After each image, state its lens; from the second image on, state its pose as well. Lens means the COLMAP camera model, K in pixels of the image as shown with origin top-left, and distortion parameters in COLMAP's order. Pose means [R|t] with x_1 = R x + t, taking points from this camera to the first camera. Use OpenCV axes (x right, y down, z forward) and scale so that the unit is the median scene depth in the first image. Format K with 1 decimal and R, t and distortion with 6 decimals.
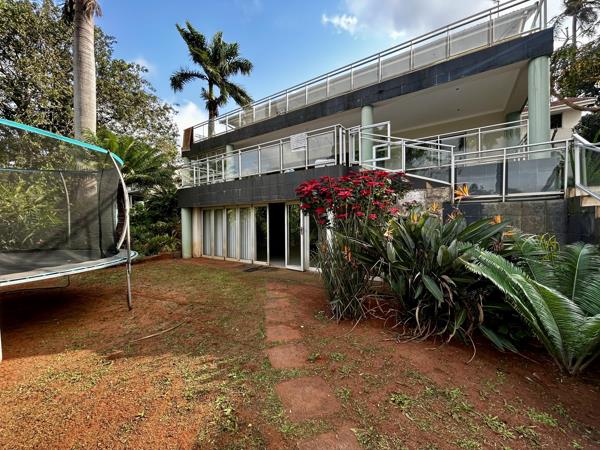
lens RADIAL K [[243.6, 0, 299.8], [0, 243.6, 223.7], [0, 0, 1]] dist [0.006906, -0.000261]
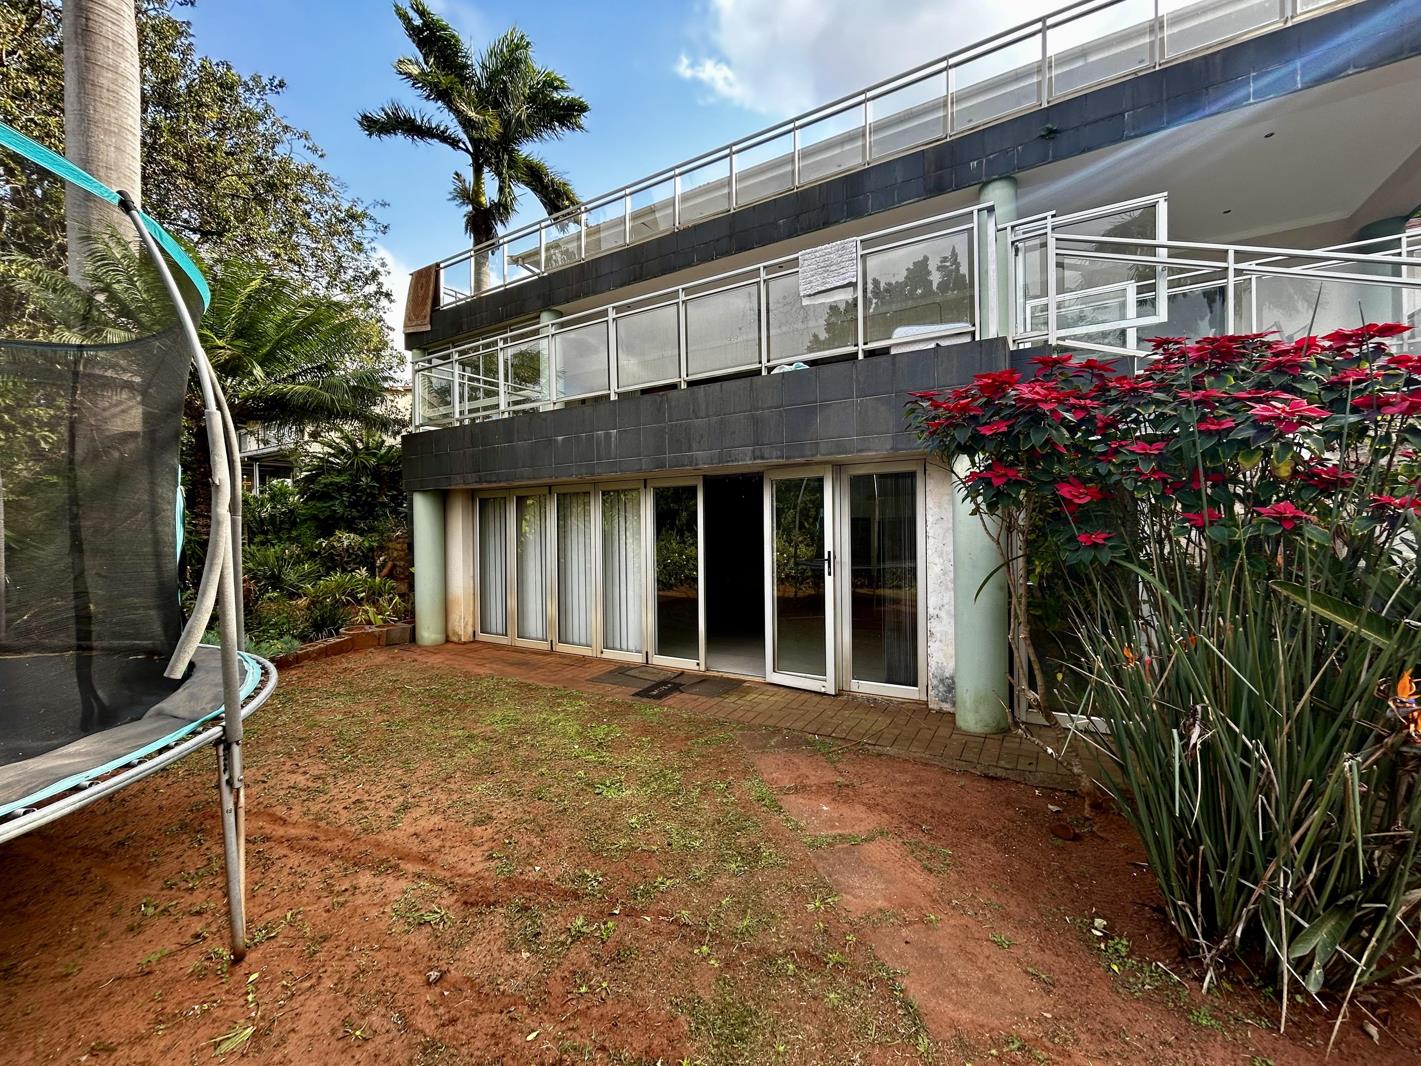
lens RADIAL K [[576.9, 0, 711.2], [0, 576.9, 534.0], [0, 0, 1]] dist [0.006906, -0.000261]
pose [[0.998181, -0.003591, 0.060190, -0.147225], [0.003653, 0.999993, -0.000922, -0.006321], [-0.060186, 0.001140, 0.998187, 0.221695]]
